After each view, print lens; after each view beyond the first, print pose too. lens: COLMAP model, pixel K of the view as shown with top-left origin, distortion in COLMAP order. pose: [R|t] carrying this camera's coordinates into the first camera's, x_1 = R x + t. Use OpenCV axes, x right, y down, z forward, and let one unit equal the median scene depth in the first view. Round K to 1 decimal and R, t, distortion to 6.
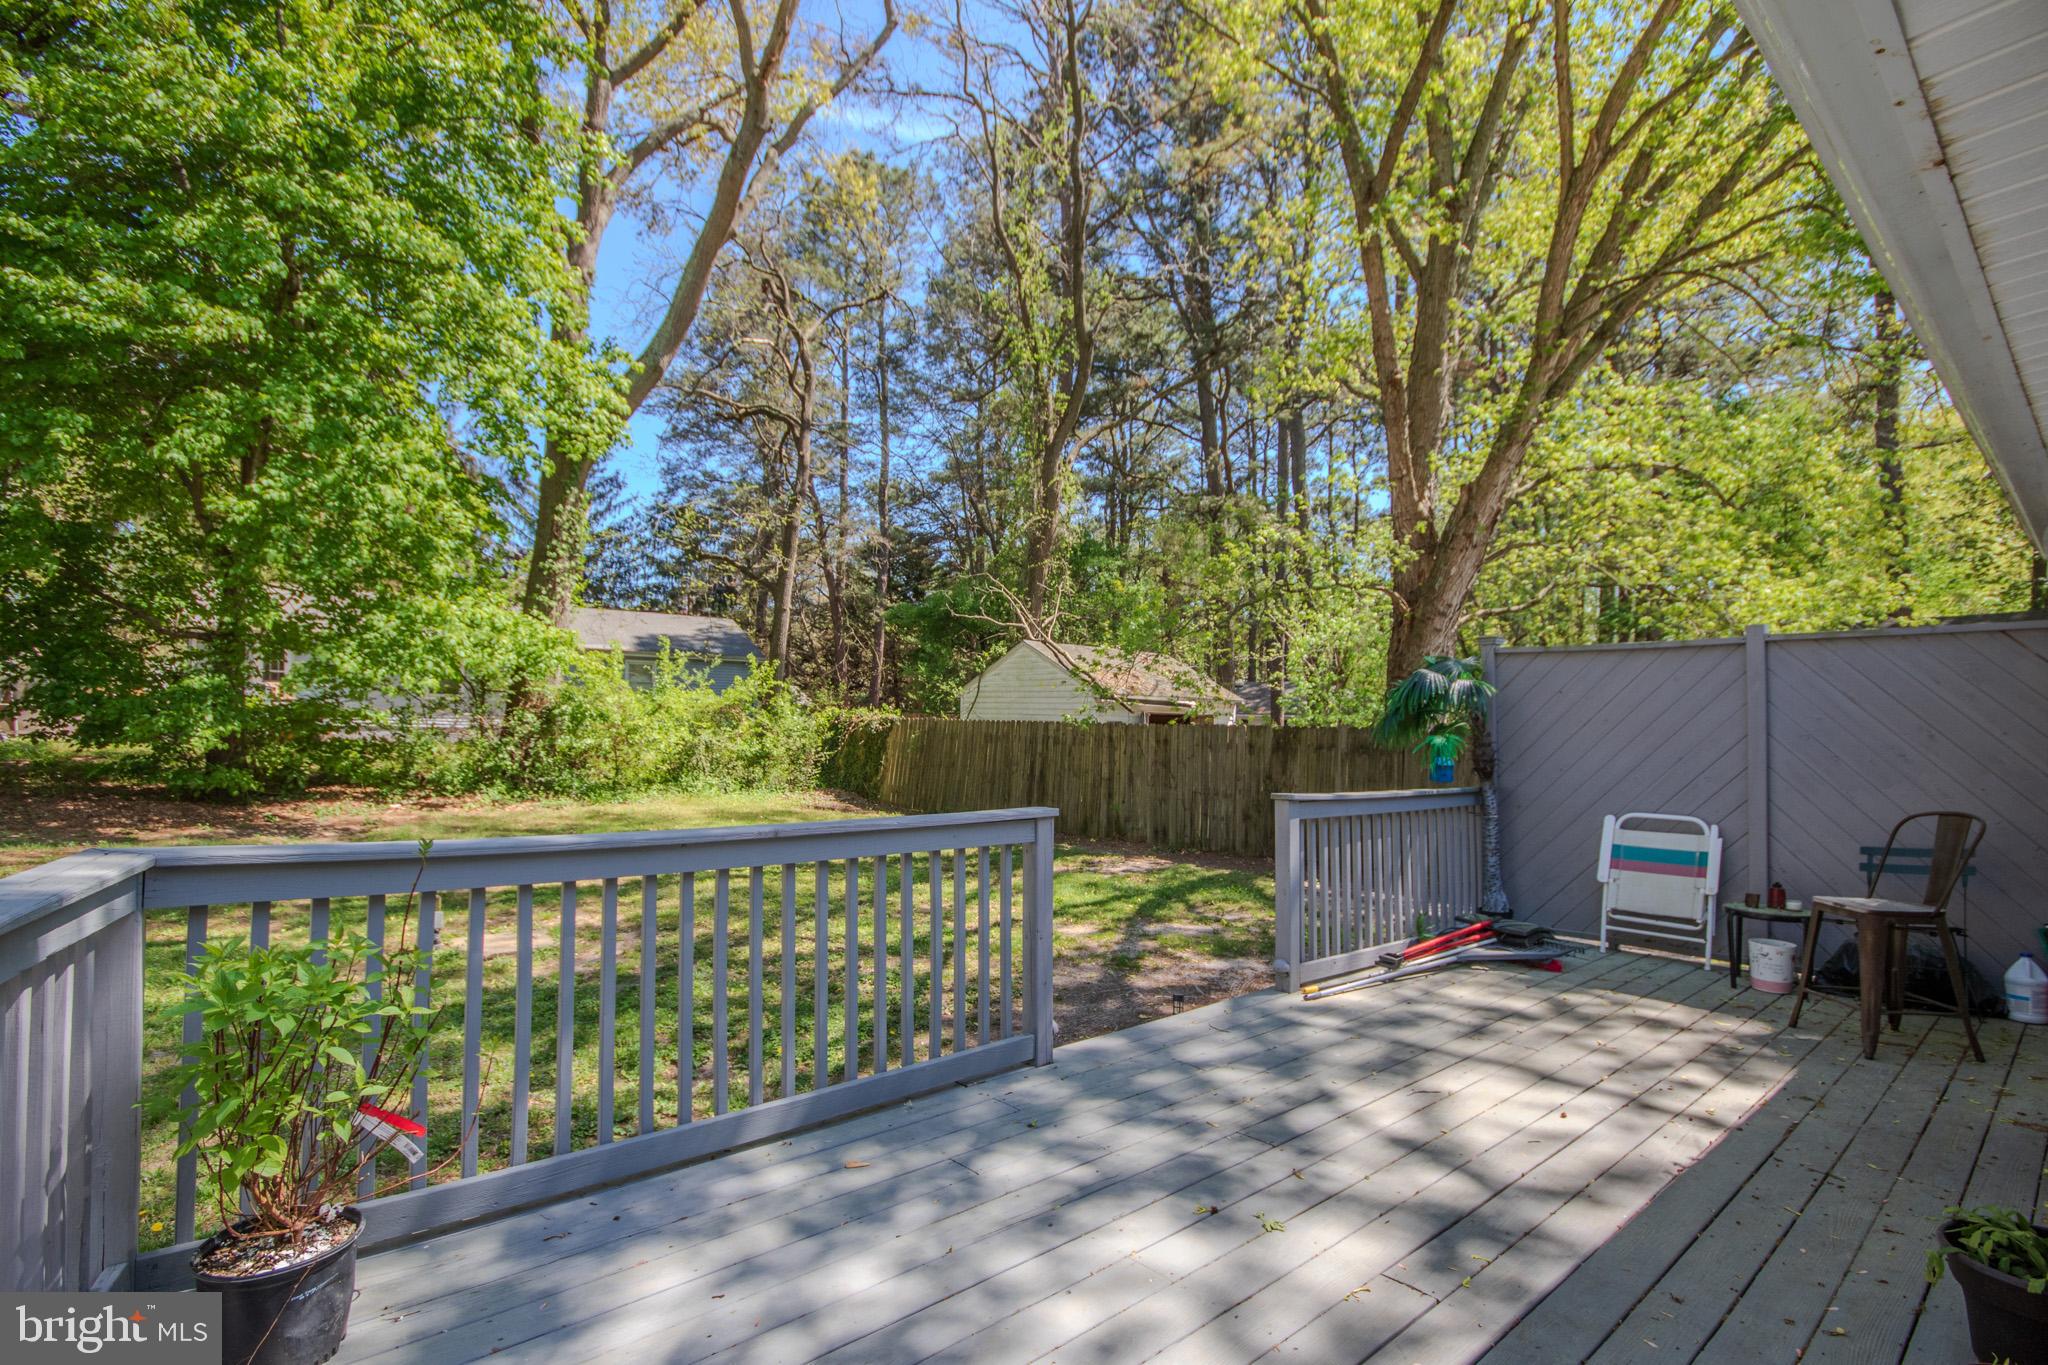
lens RADIAL K [[989.9, 0, 1047.1], [0, 989.9, 707.9], [0, 0, 1]] dist [-0.003813, -0.001096]
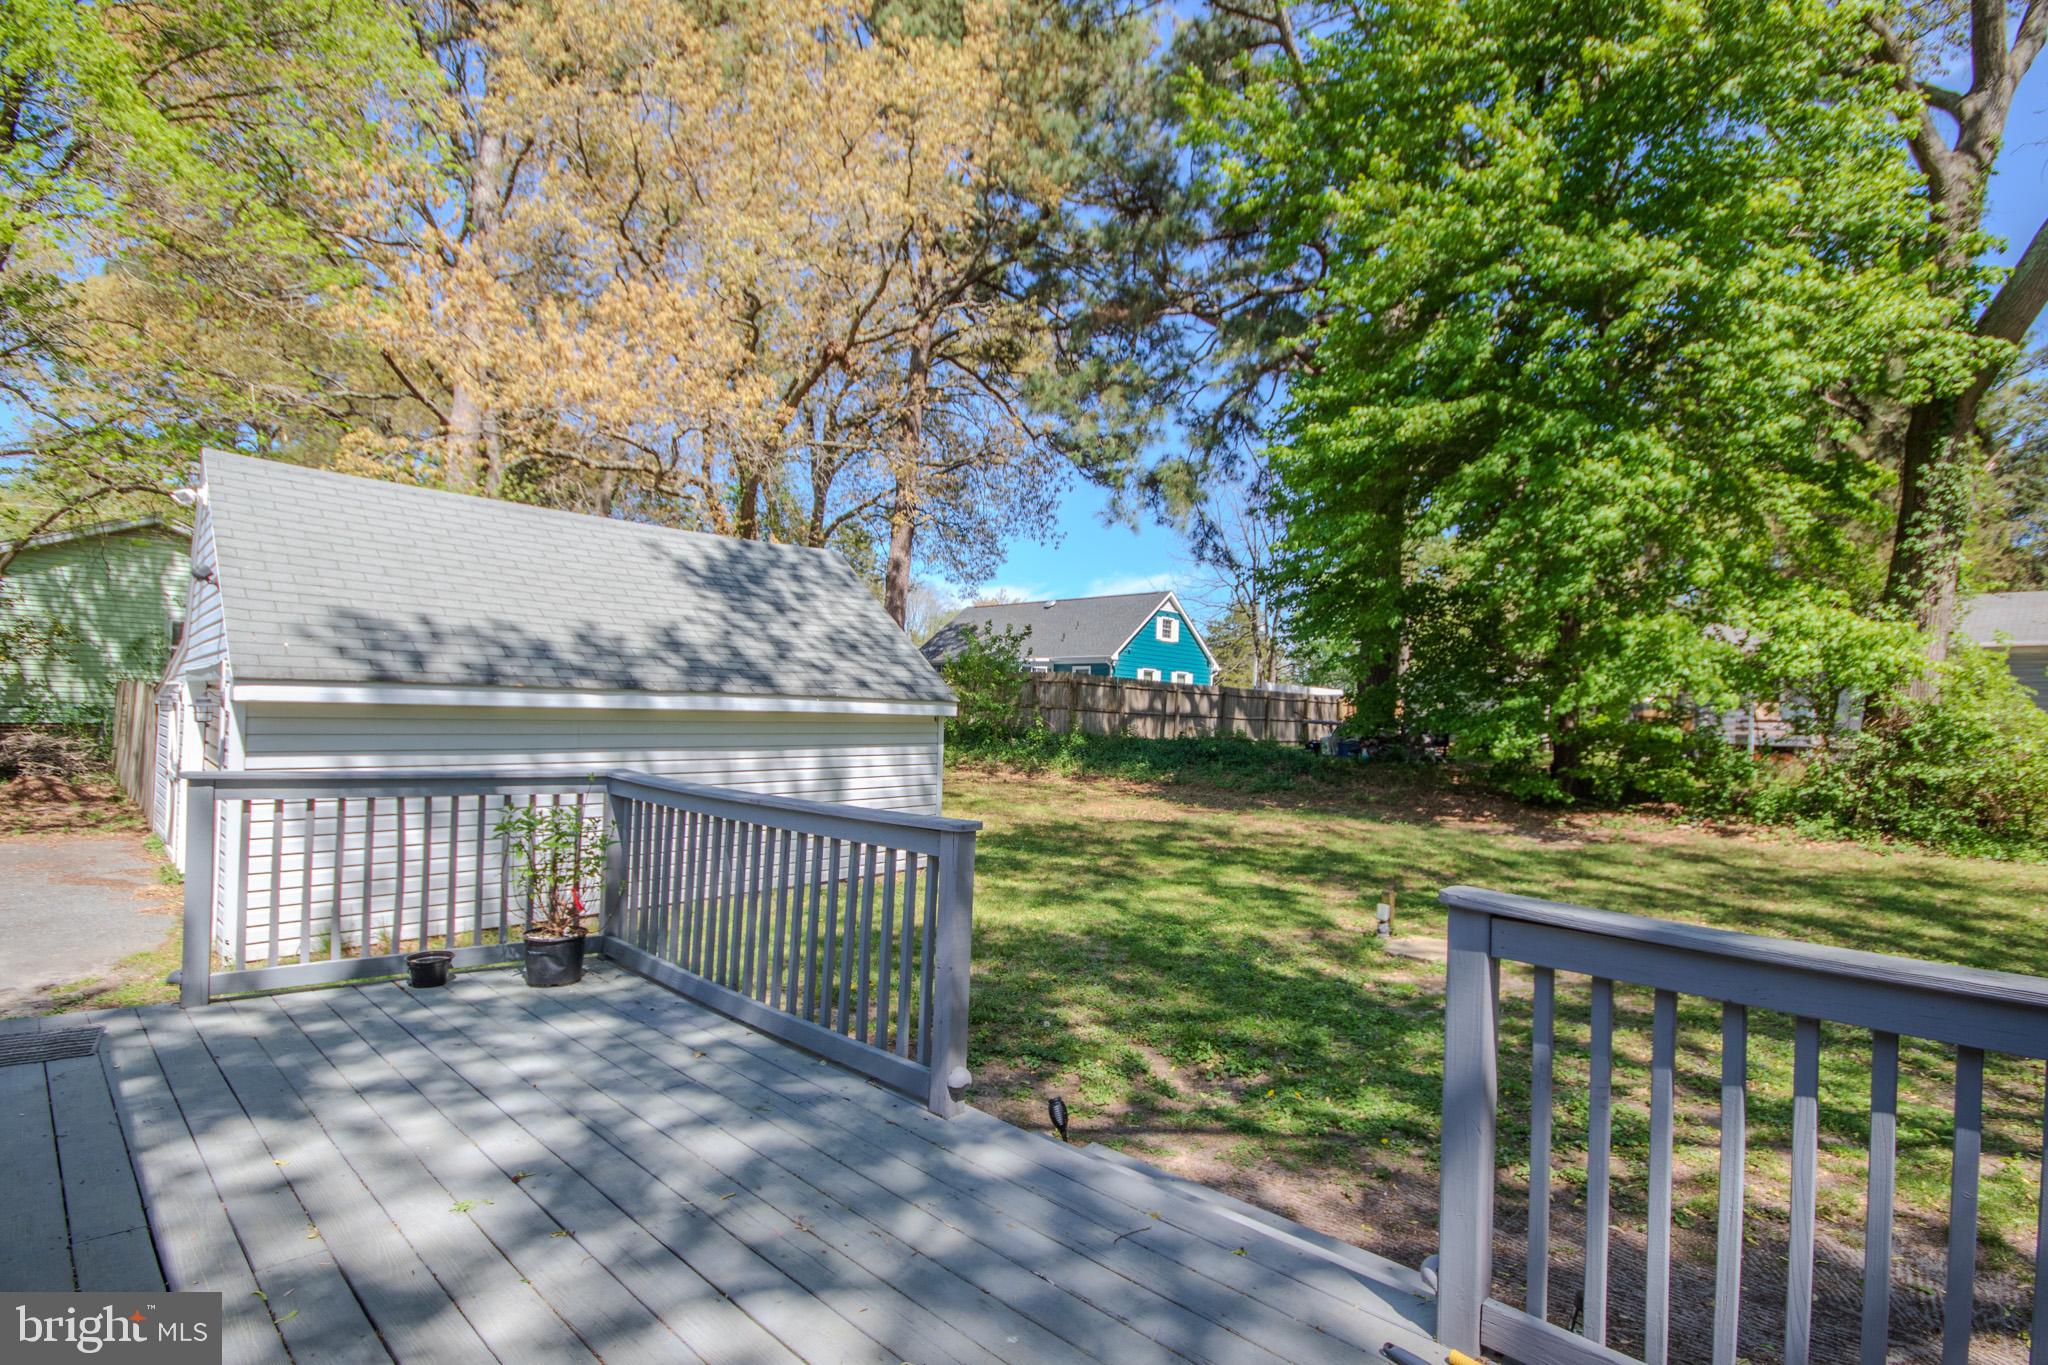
lens RADIAL K [[989.9, 0, 1047.1], [0, 989.9, 707.9], [0, 0, 1]] dist [-0.003813, -0.001096]
pose [[0.086163, -0.024842, -0.995971, 0.204857], [-0.005087, 0.999665, -0.025374, 0.007581], [0.996268, 0.007253, 0.086008, 0.239953]]
